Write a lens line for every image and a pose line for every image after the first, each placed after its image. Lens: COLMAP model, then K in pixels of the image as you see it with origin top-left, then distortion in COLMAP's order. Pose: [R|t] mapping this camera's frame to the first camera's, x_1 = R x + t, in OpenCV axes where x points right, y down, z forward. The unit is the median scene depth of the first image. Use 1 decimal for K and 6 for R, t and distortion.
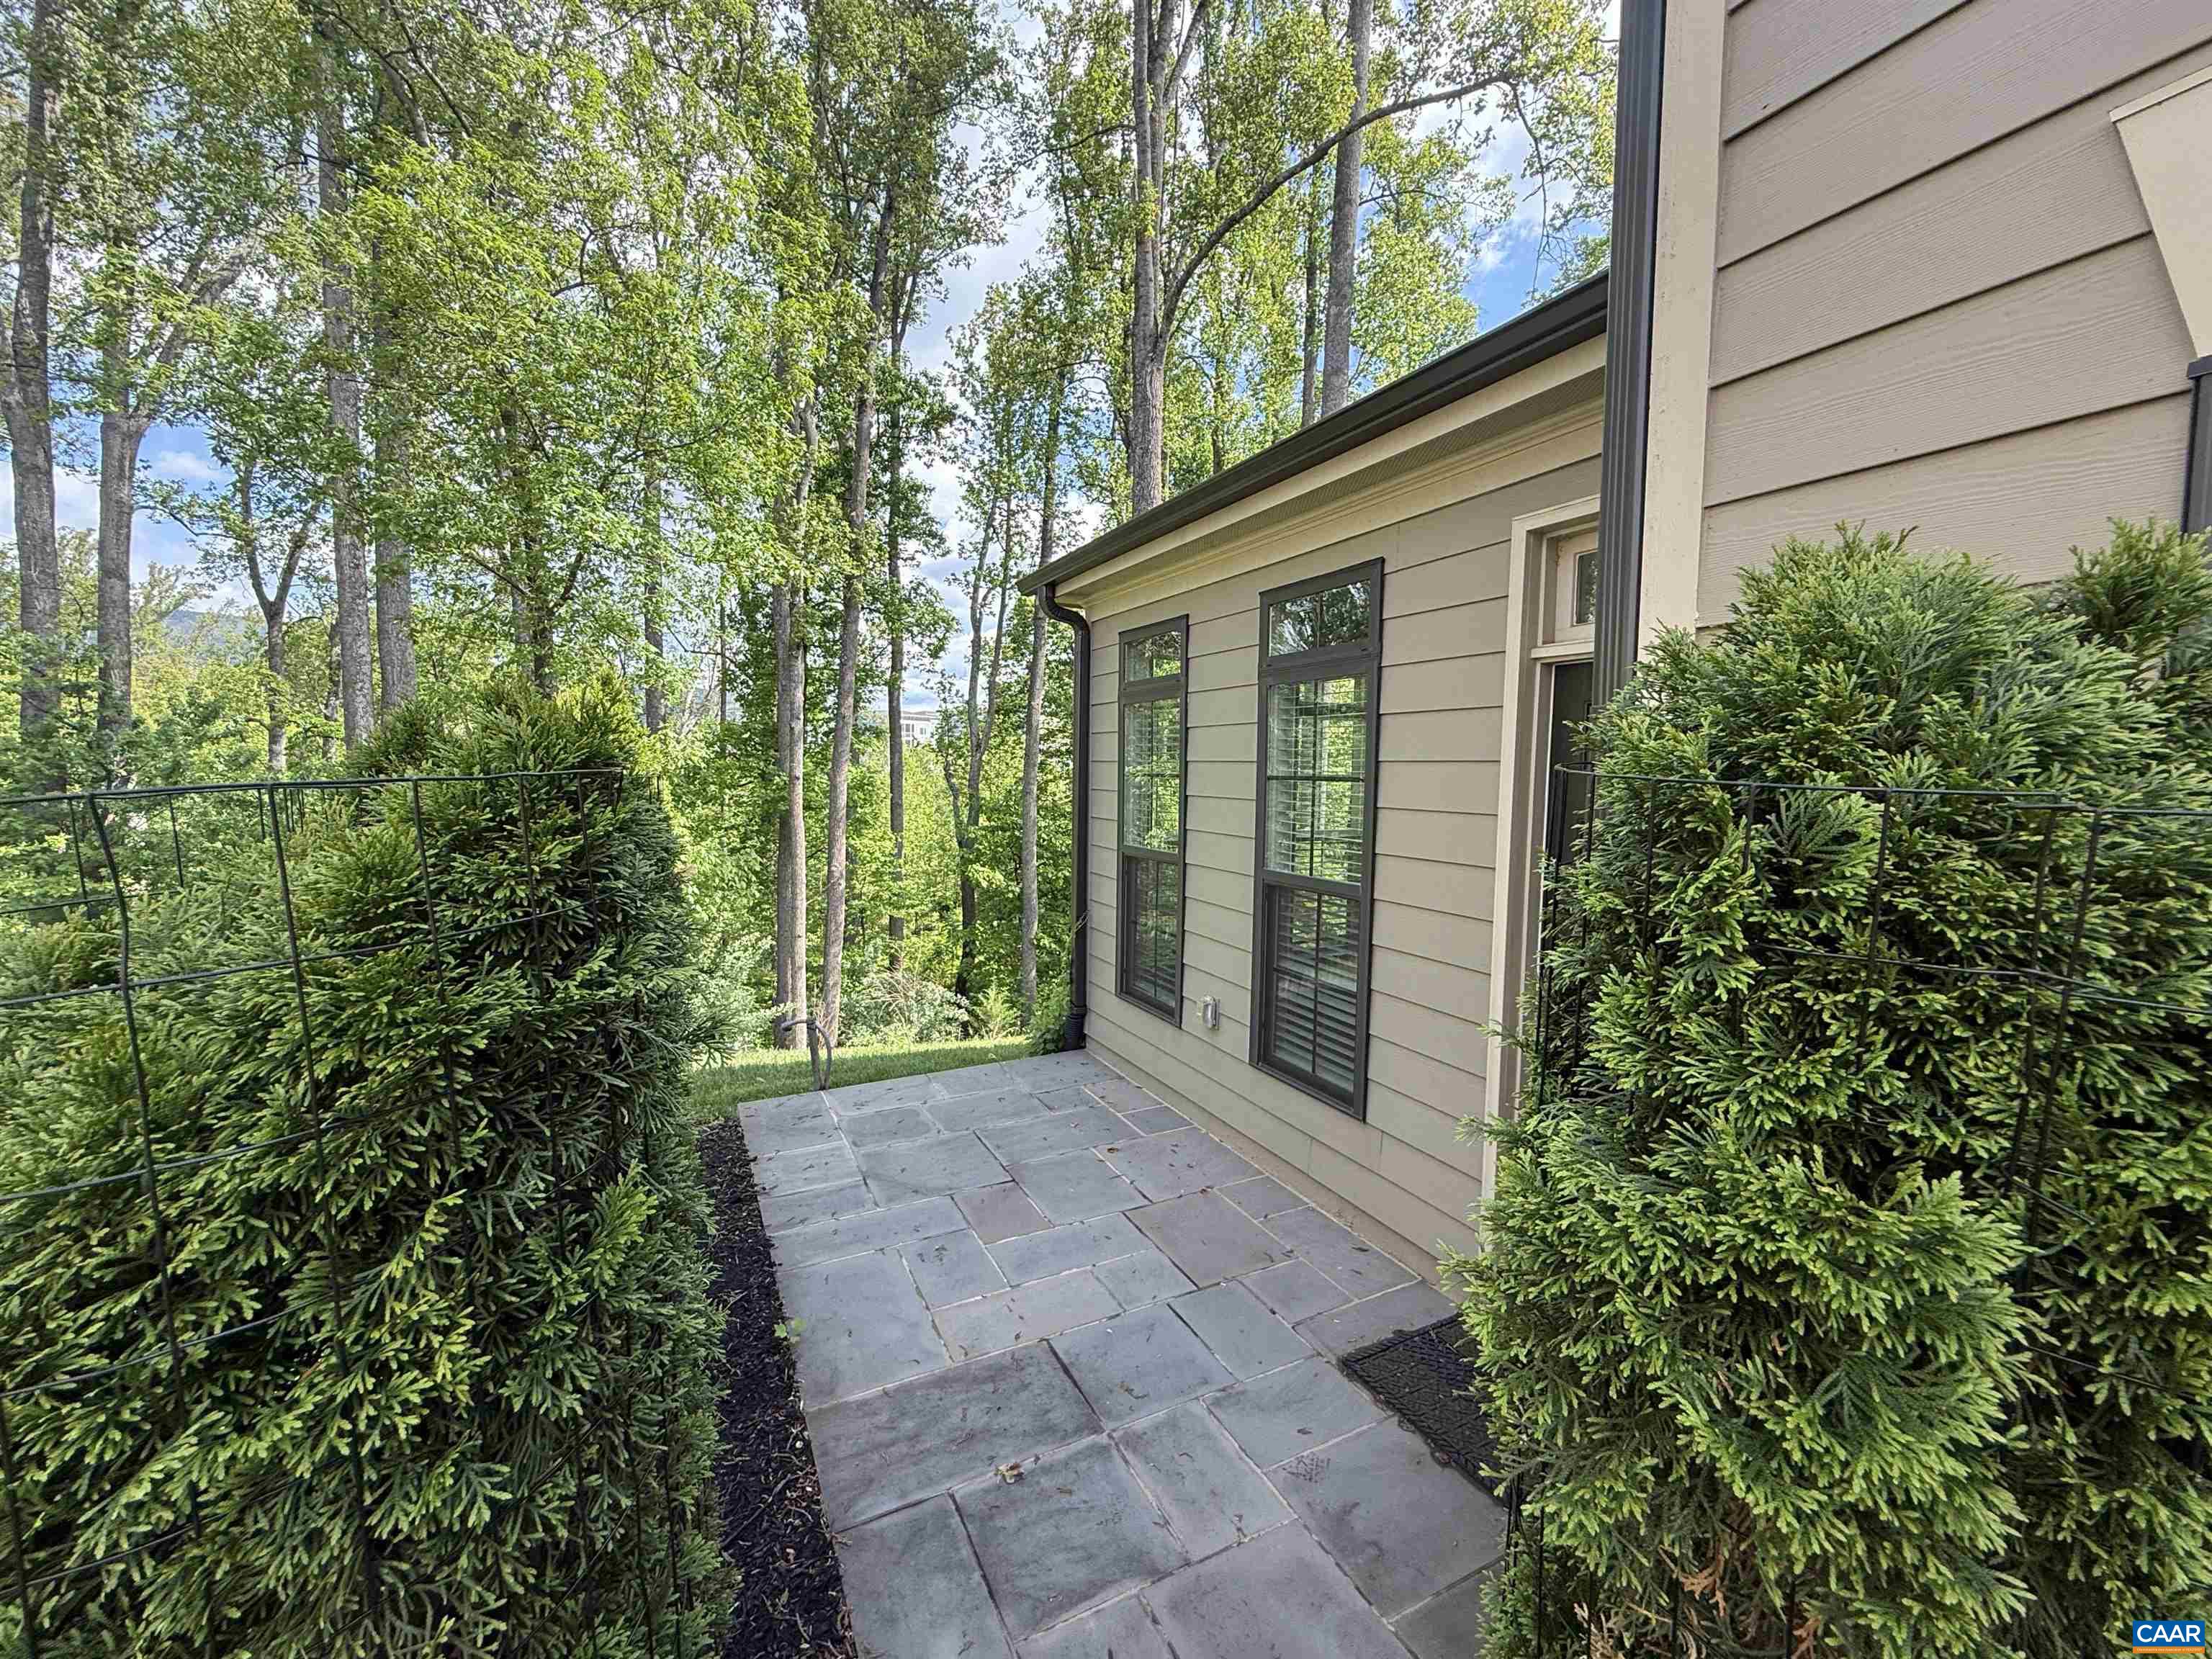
lens RADIAL K [[897.3, 0, 1099.1], [0, 897.3, 824.5], [0, 0, 1]] dist [0.001135, -0.000003]
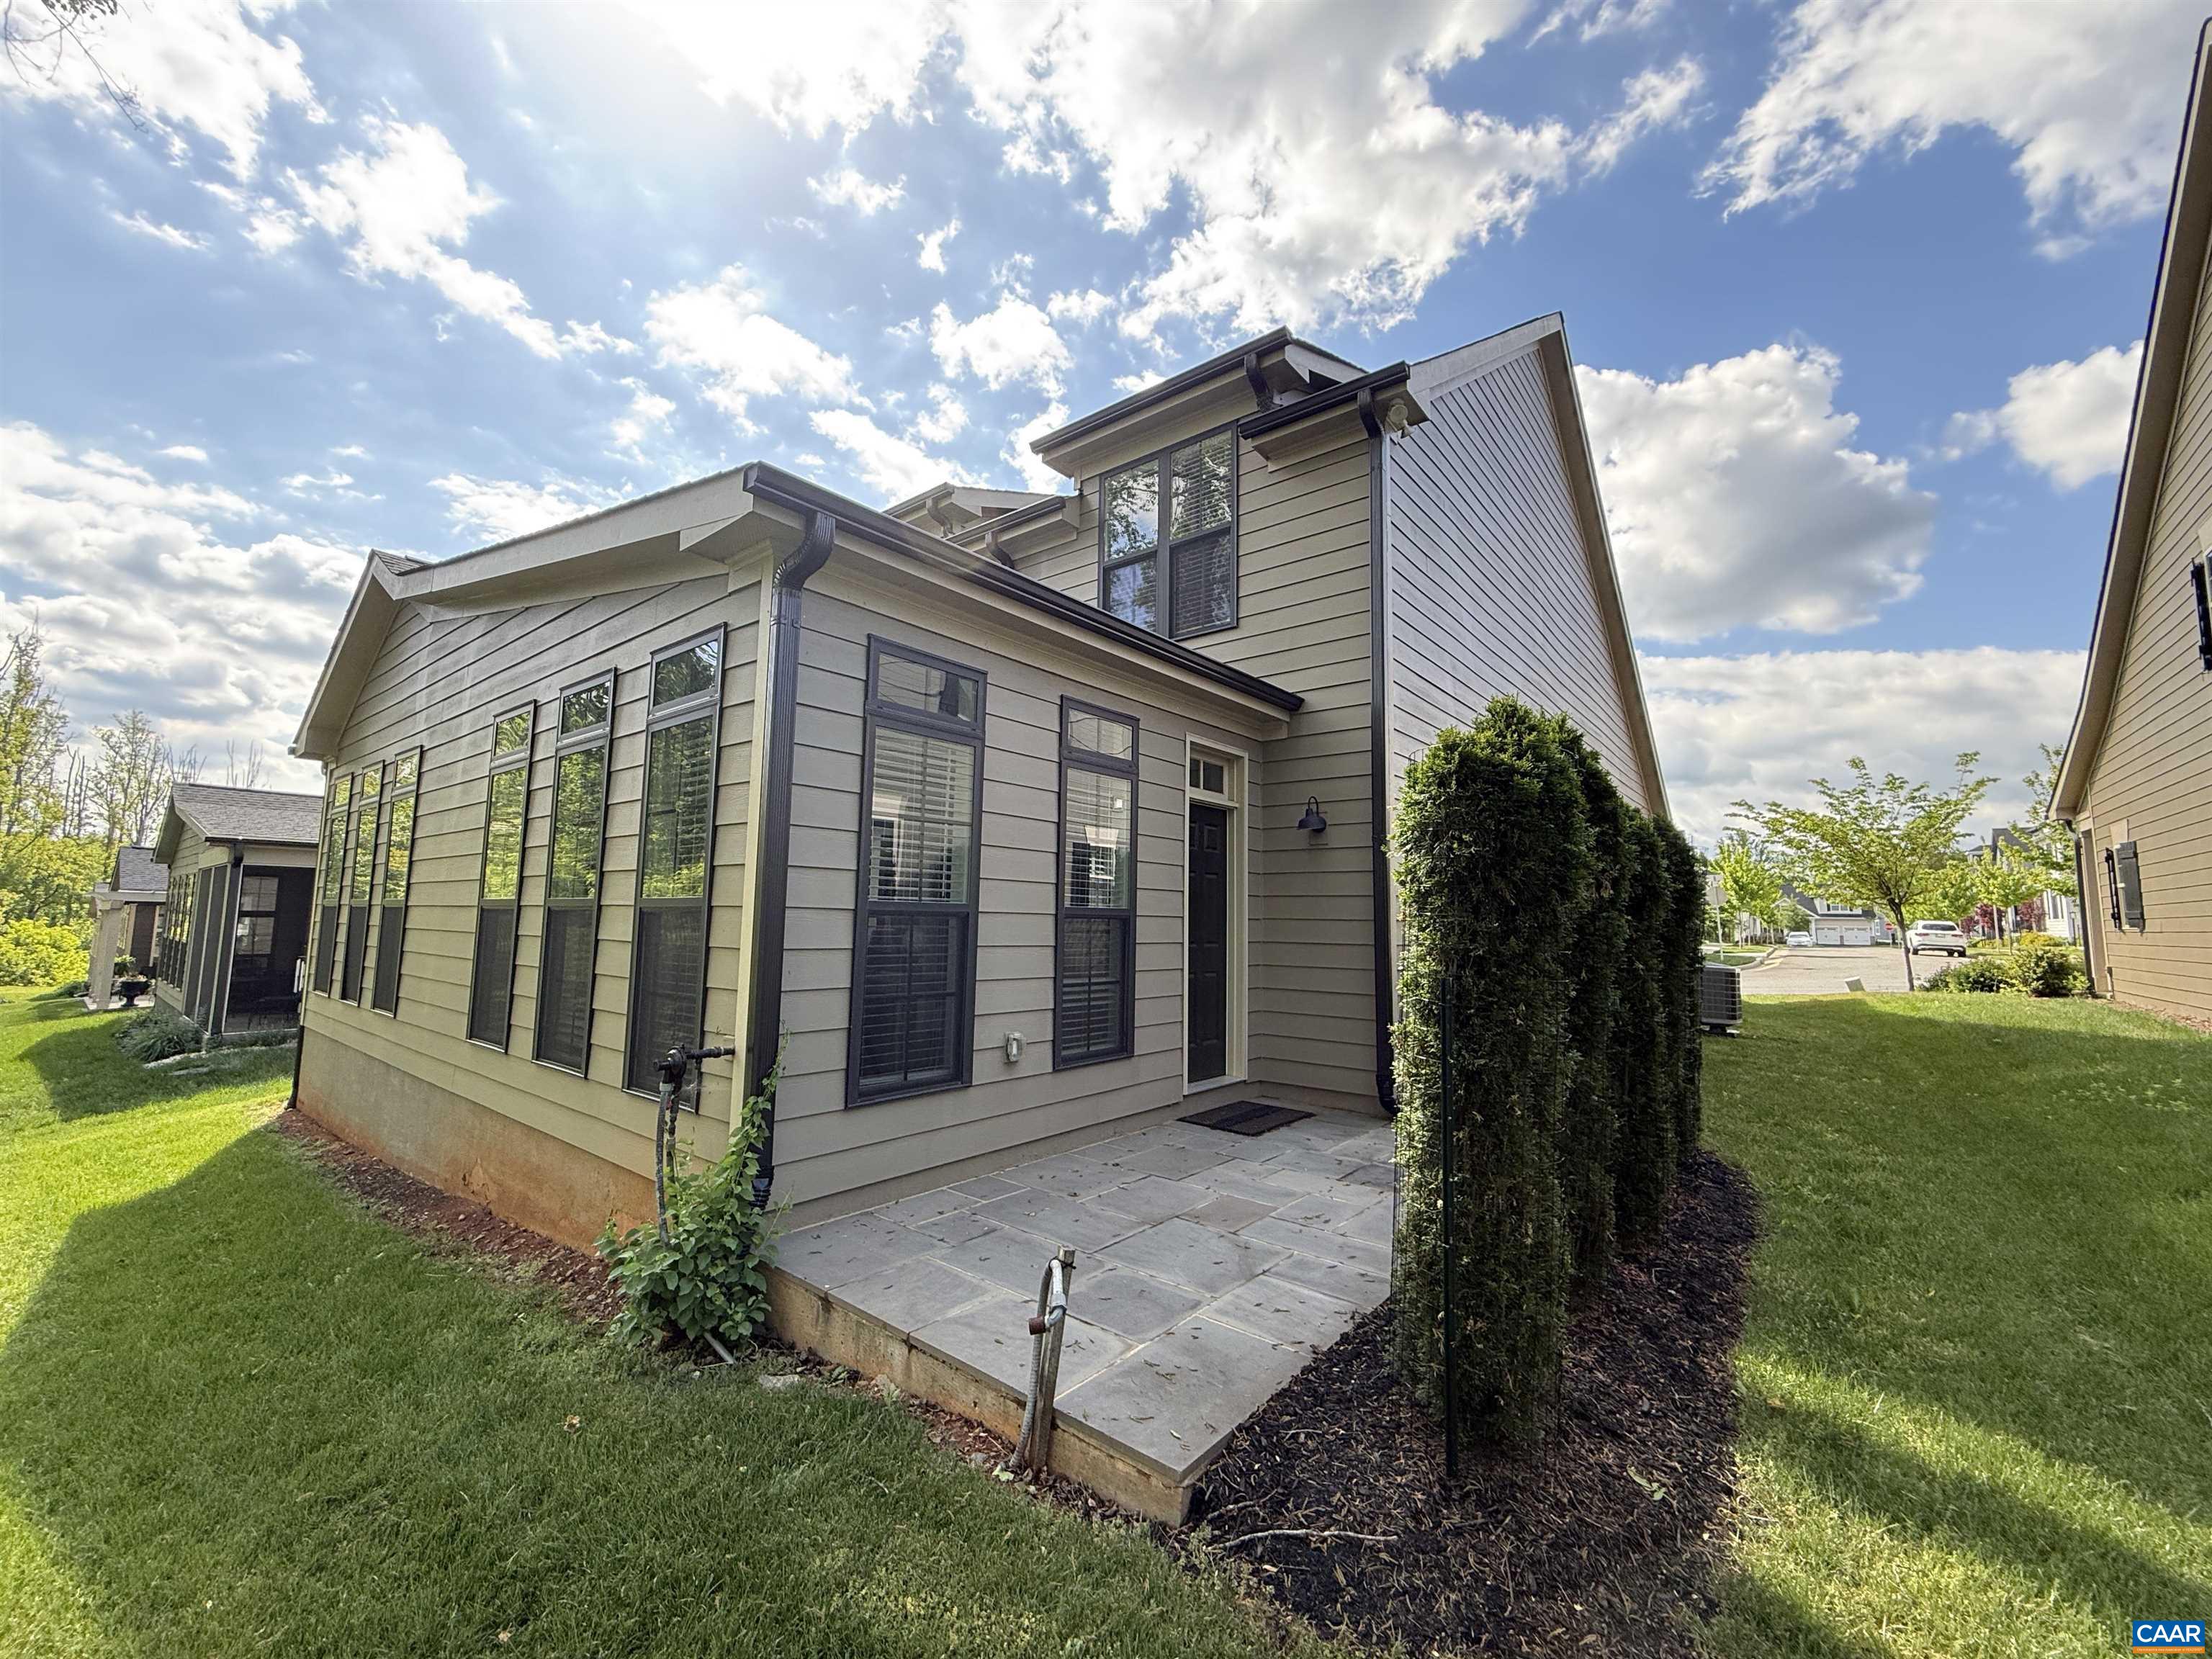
lens RADIAL K [[897.3, 0, 1102.5], [0, 897.3, 831.6], [0, 0, 1]] dist [0.001135, -0.000003]
pose [[-0.420846, 0.070993, 0.904350, -0.146956], [0.046173, 0.997317, -0.056804, 0.003313], [-0.905956, 0.017851, -0.422995, 0.219873]]
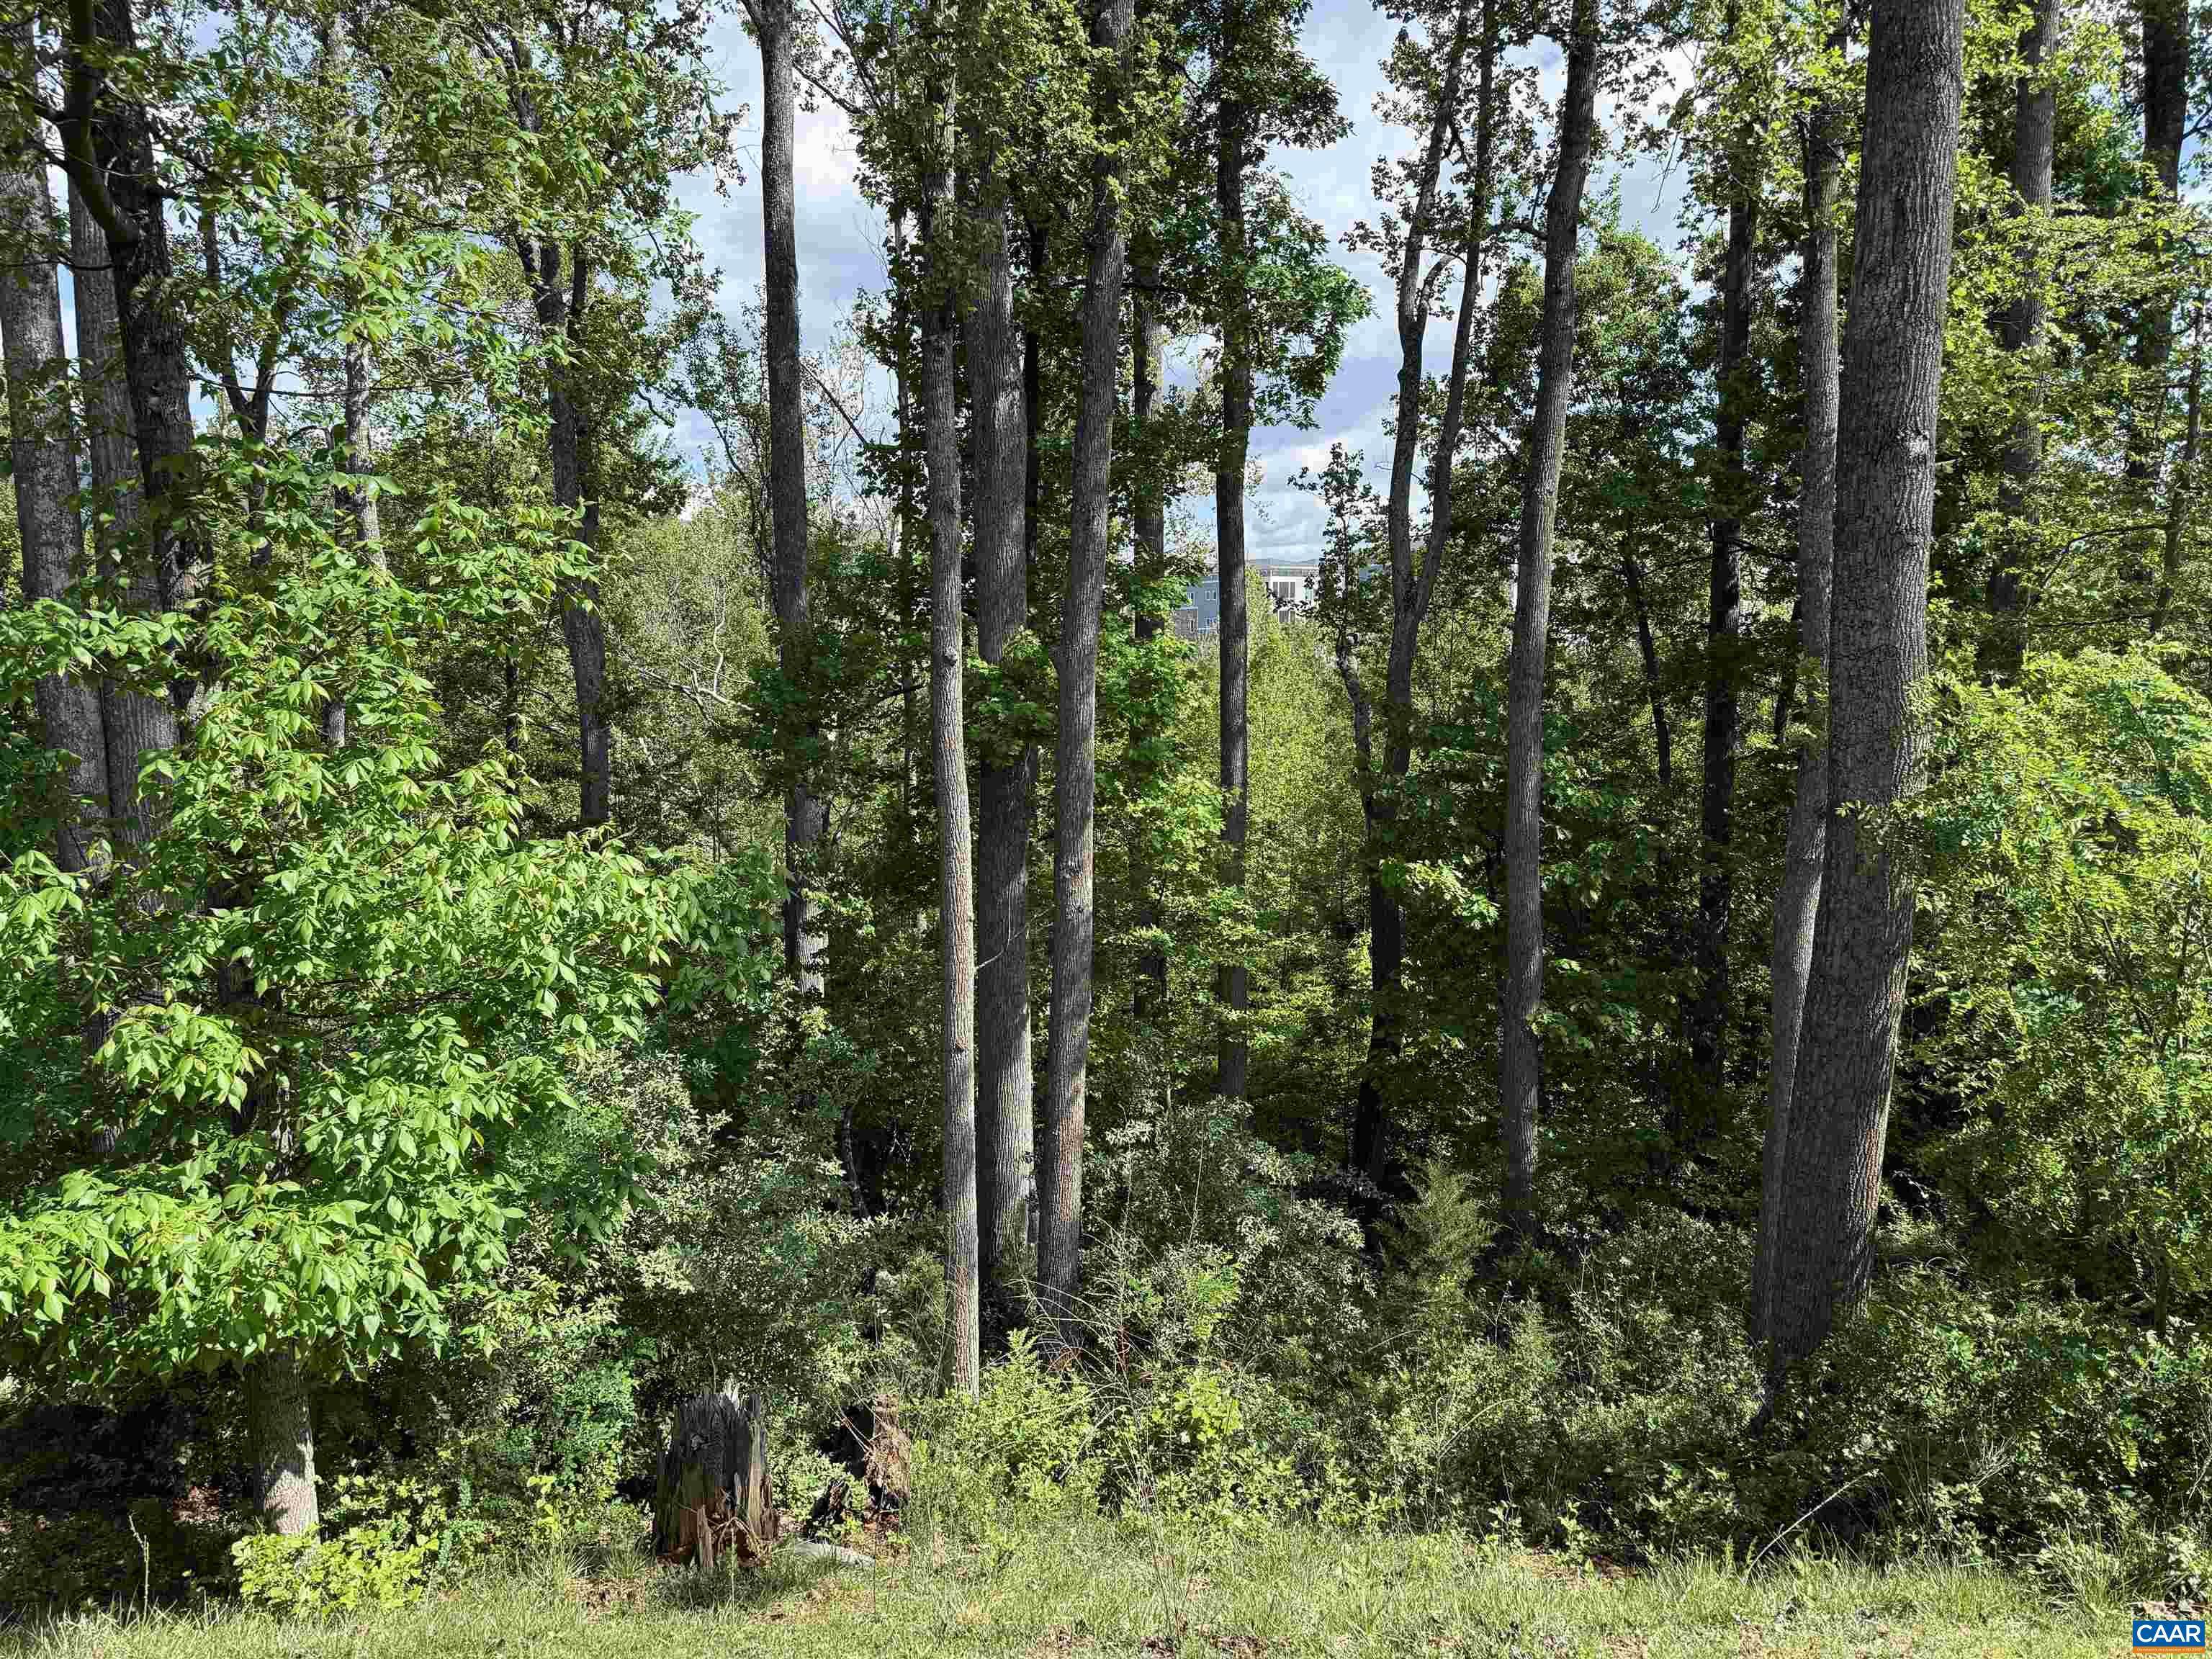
lens RADIAL K [[1545.5, 0, 1105.9], [0, 1545.5, 832.4], [0, 0, 1]] dist [0.030757, -0.036843]
pose [[0.947300, 0.017184, -0.319886, -0.026892], [-0.003462, 0.999051, 0.043414, -0.003465], [0.320328, -0.040019, 0.946461, 0.194272]]
